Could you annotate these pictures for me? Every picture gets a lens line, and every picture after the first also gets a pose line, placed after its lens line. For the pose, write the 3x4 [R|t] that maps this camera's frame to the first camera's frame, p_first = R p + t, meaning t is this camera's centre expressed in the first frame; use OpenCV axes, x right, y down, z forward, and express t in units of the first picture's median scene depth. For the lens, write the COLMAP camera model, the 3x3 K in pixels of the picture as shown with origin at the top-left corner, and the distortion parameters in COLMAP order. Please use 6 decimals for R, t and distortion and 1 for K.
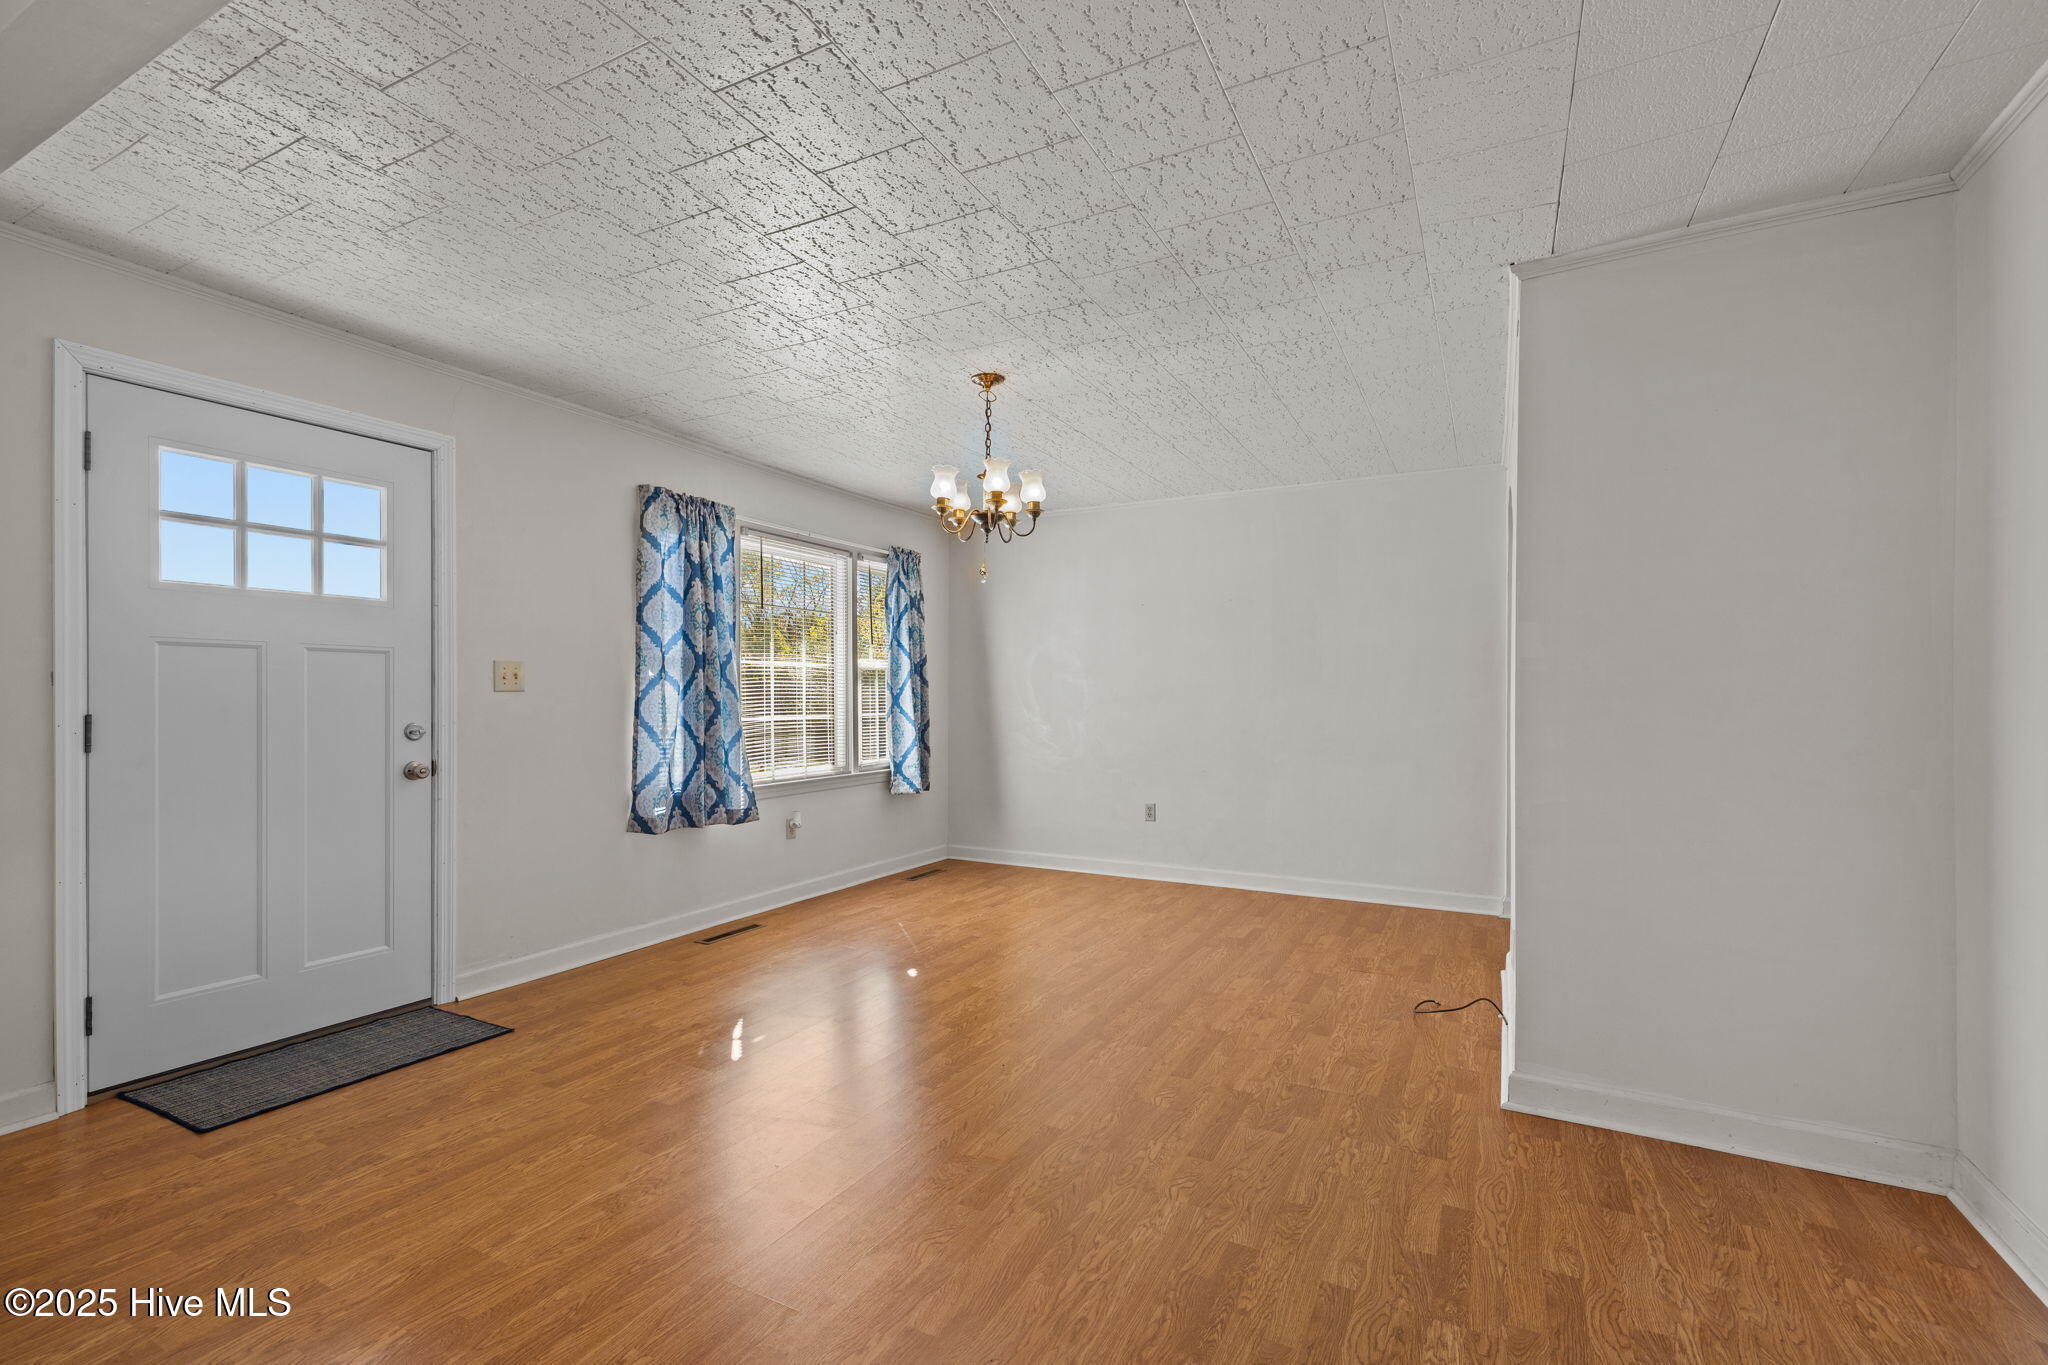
lens RADIAL K [[902.7, 0, 1024.7], [0, 902.7, 697.0], [0, 0, 1]] dist [0.002169, 0.000036]
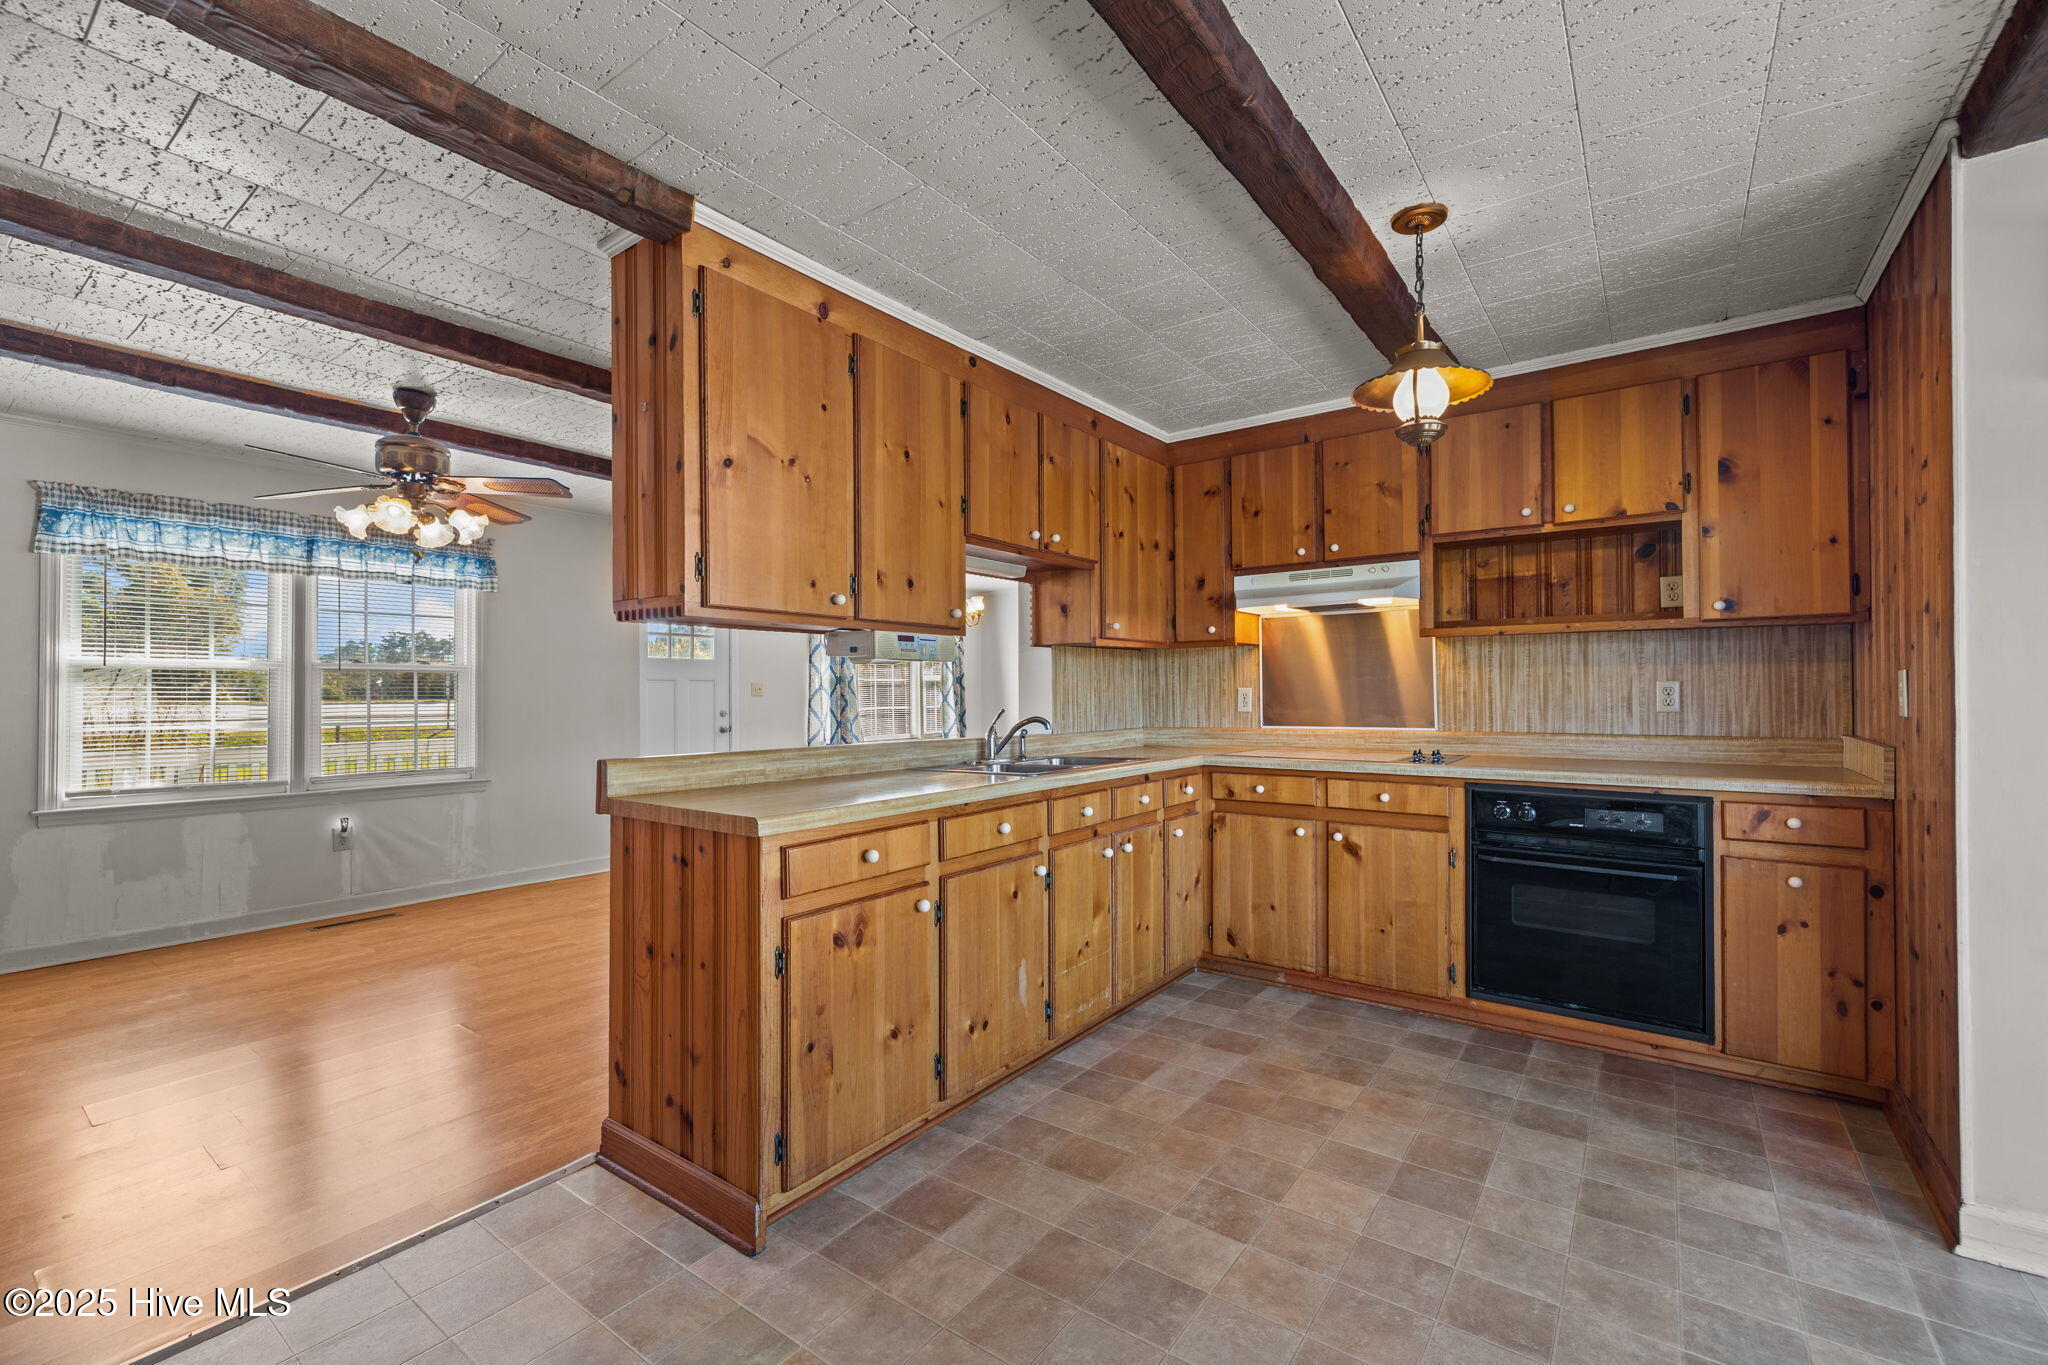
lens RADIAL K [[860.9, 0, 1027.0], [0, 860.9, 686.2], [0, 0, 1]] dist [-0.001254, 0.000099]
pose [[0.989502, -0.009100, -0.144232, 0.359309], [0.007954, 0.999932, -0.008517, -0.006215], [0.144299, 0.007280, 0.989507, -0.905569]]
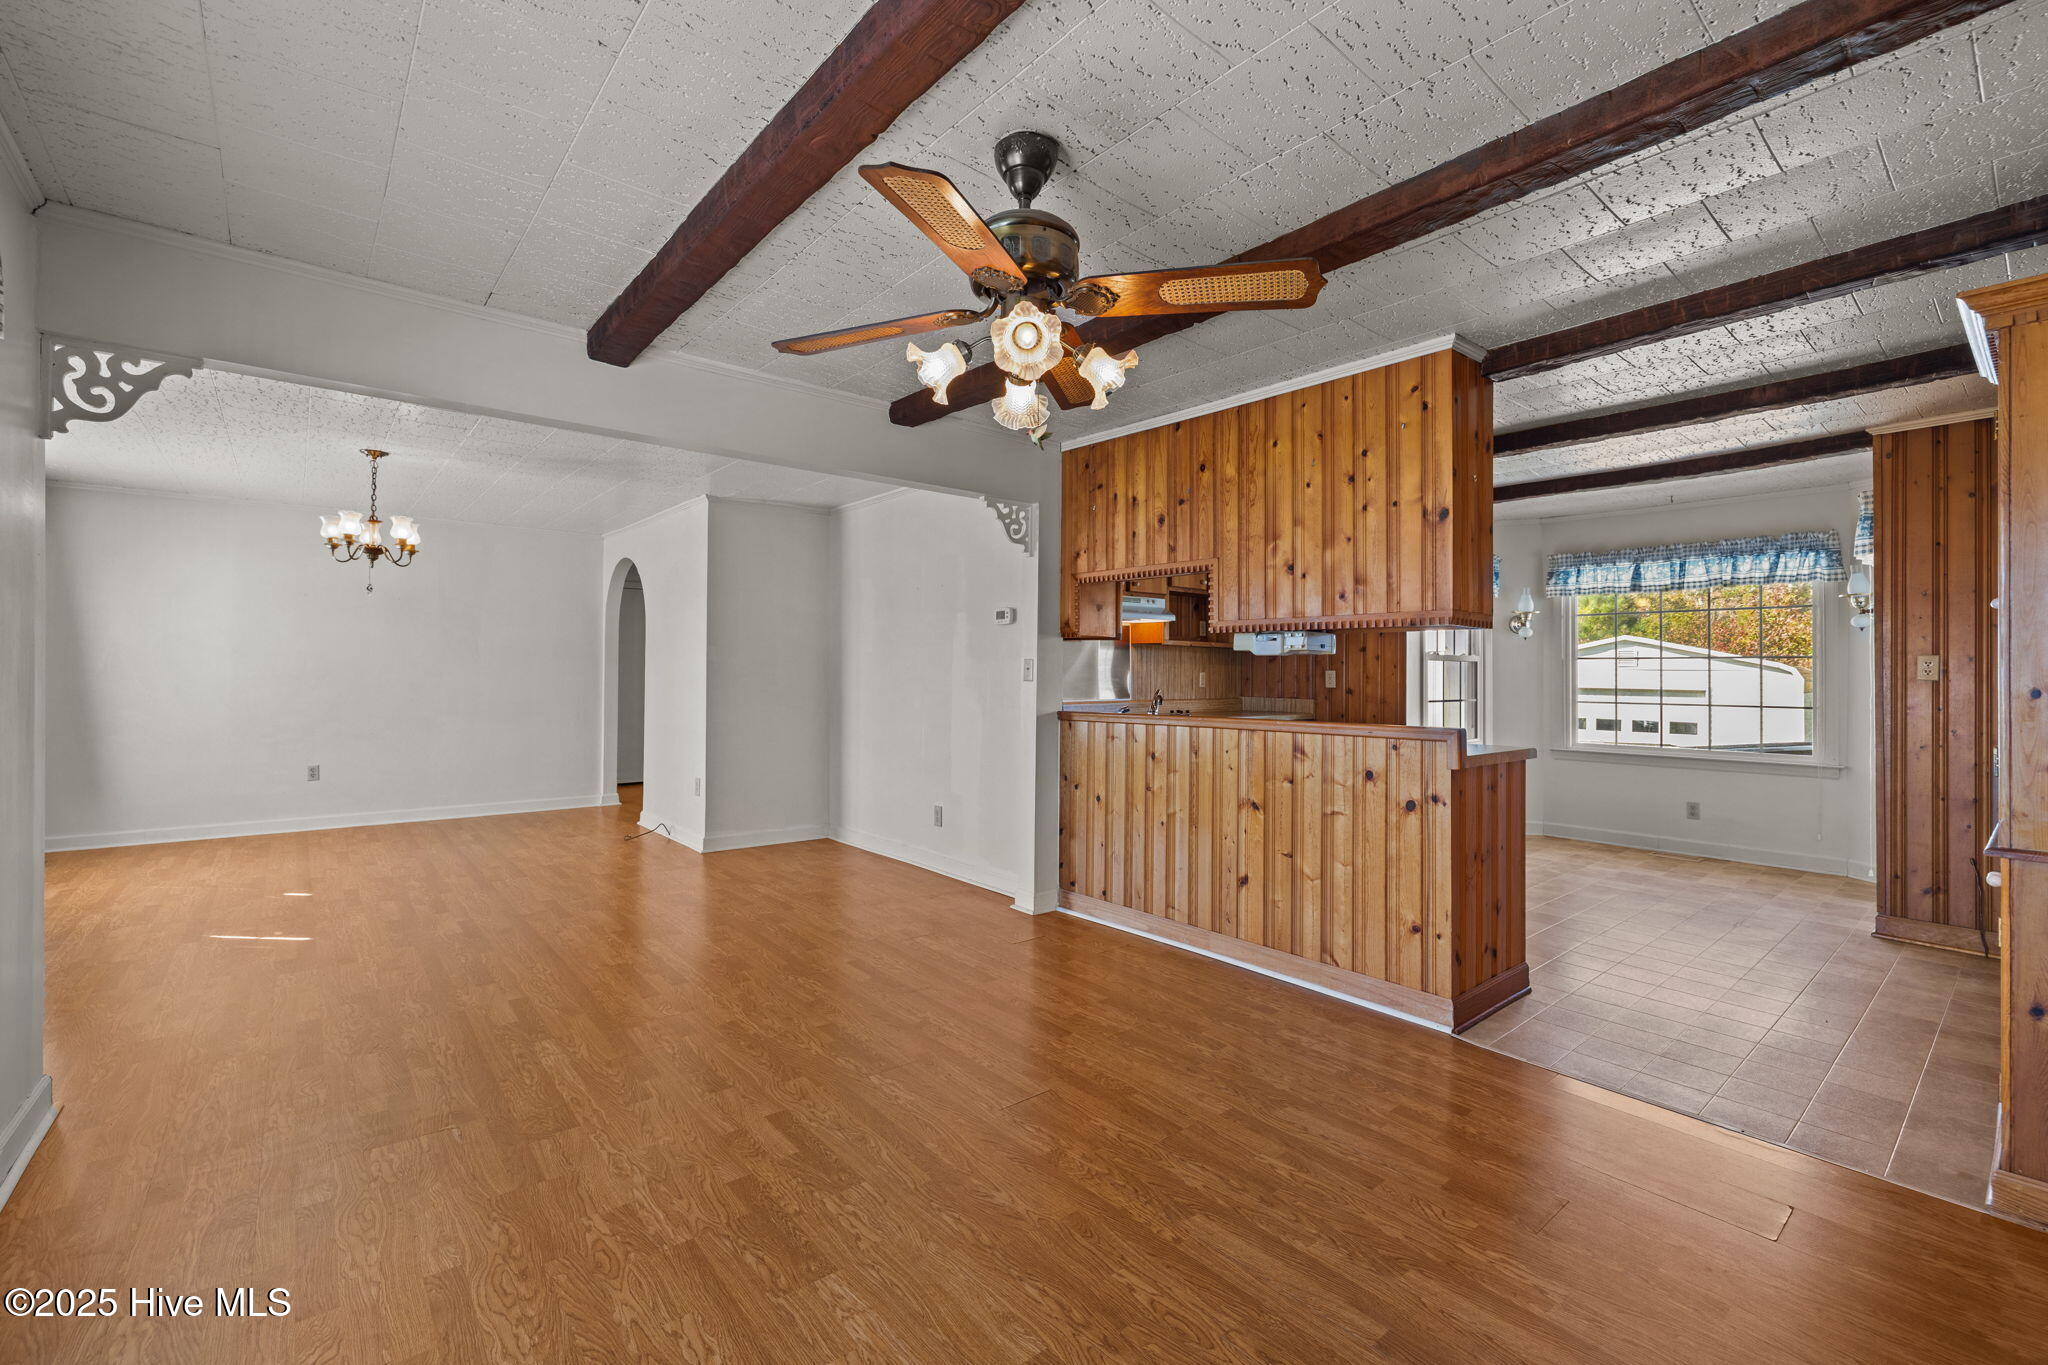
lens RADIAL K [[860.9, 0, 1009.2], [0, 860.9, 667.7], [0, 0, 1]] dist [-0.001254, 0.000099]
pose [[0.389685, 0.006422, 0.920926, -0.741562], [-0.005434, 0.999974, -0.004674, -0.011725], [-0.920932, -0.003183, 0.389709, -0.366614]]
